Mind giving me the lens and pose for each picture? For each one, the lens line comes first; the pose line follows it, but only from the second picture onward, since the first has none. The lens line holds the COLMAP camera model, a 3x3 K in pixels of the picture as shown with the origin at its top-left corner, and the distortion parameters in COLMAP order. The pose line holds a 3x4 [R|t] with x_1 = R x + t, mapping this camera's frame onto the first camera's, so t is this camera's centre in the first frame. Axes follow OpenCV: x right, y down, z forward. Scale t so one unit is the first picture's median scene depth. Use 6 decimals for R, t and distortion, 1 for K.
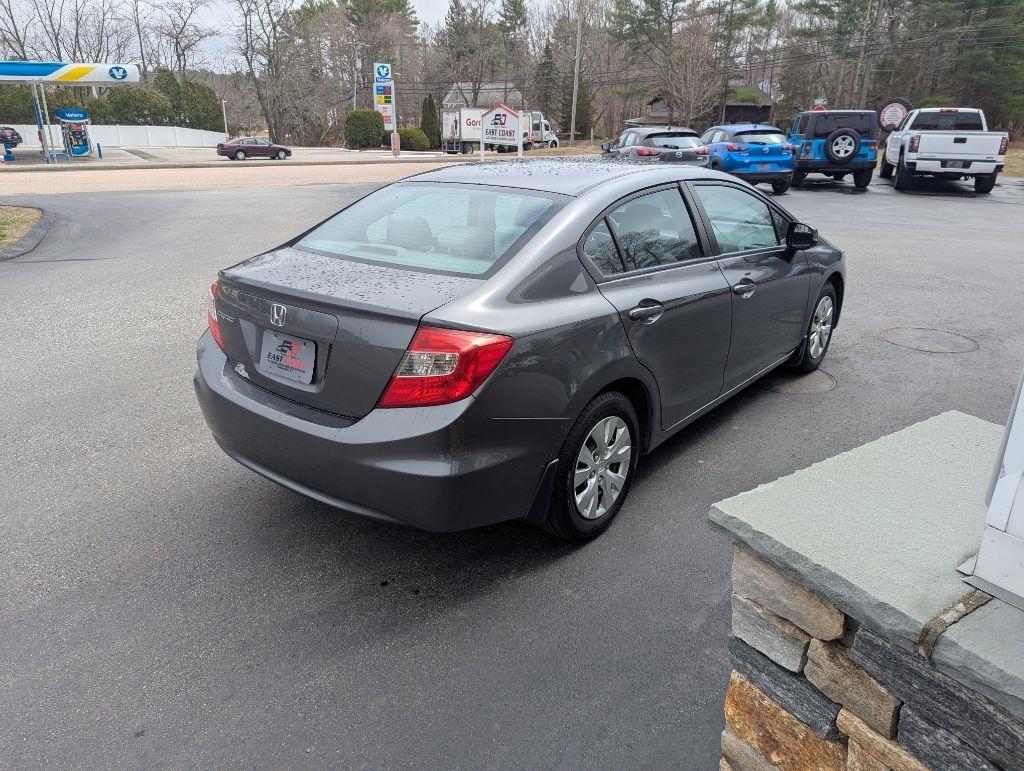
lens RADIAL K [[716.6, 0, 507.2], [0, 716.6, 377.7], [0, 0, 1]] dist [0.058329, -0.049861]
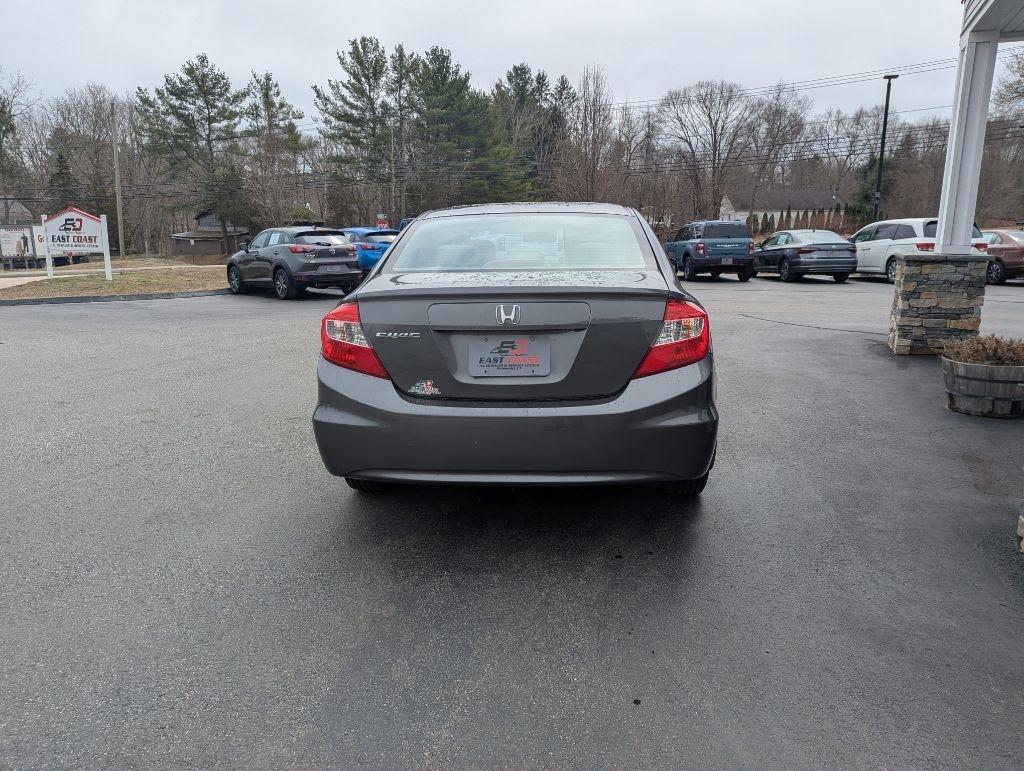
lens RADIAL K [[716.6, 0, 522.3], [0, 716.6, 382.2], [0, 0, 1]] dist [0.058329, -0.049861]
pose [[0.809916, -0.123552, 0.573385, -0.059629], [0.205596, 0.975342, -0.080242, 0.006243], [-0.549332, 0.182875, 0.815347, 0.011426]]
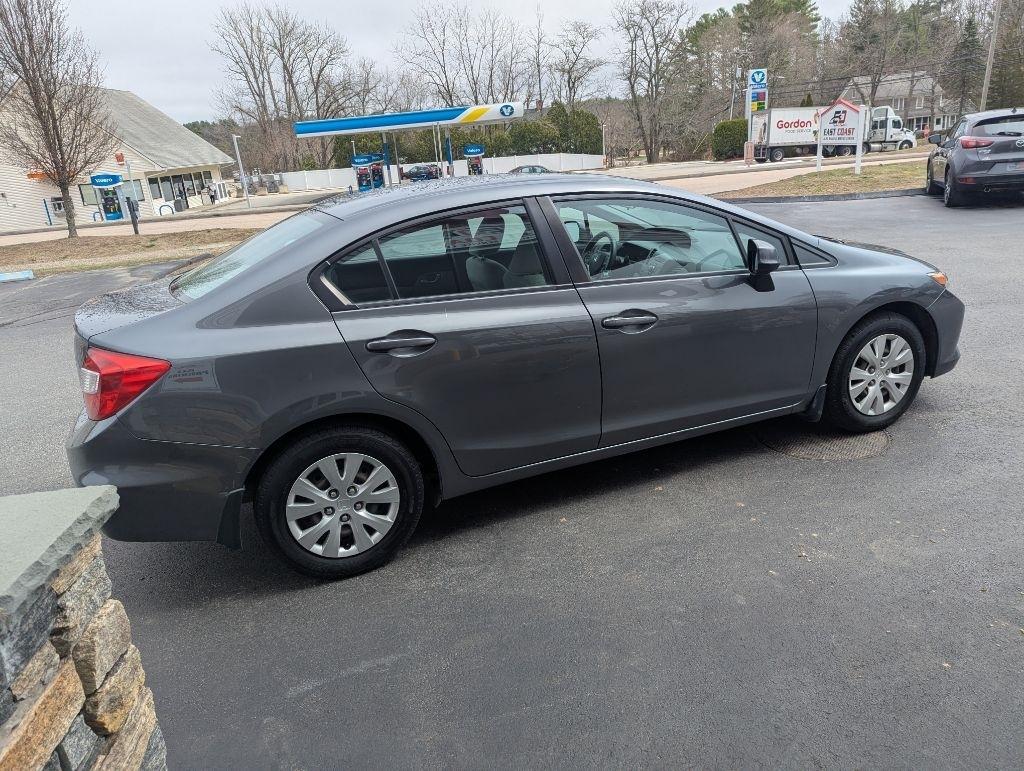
lens RADIAL K [[716.6, 0, 516.6], [0, 716.6, 384.8], [0, 0, 1]] dist [0.058329, -0.049861]
pose [[0.875836, 0.079472, -0.476021, 0.057349], [-0.083291, 0.996439, 0.013109, -0.004817], [0.475368, 0.028167, 0.879336, 0.020122]]
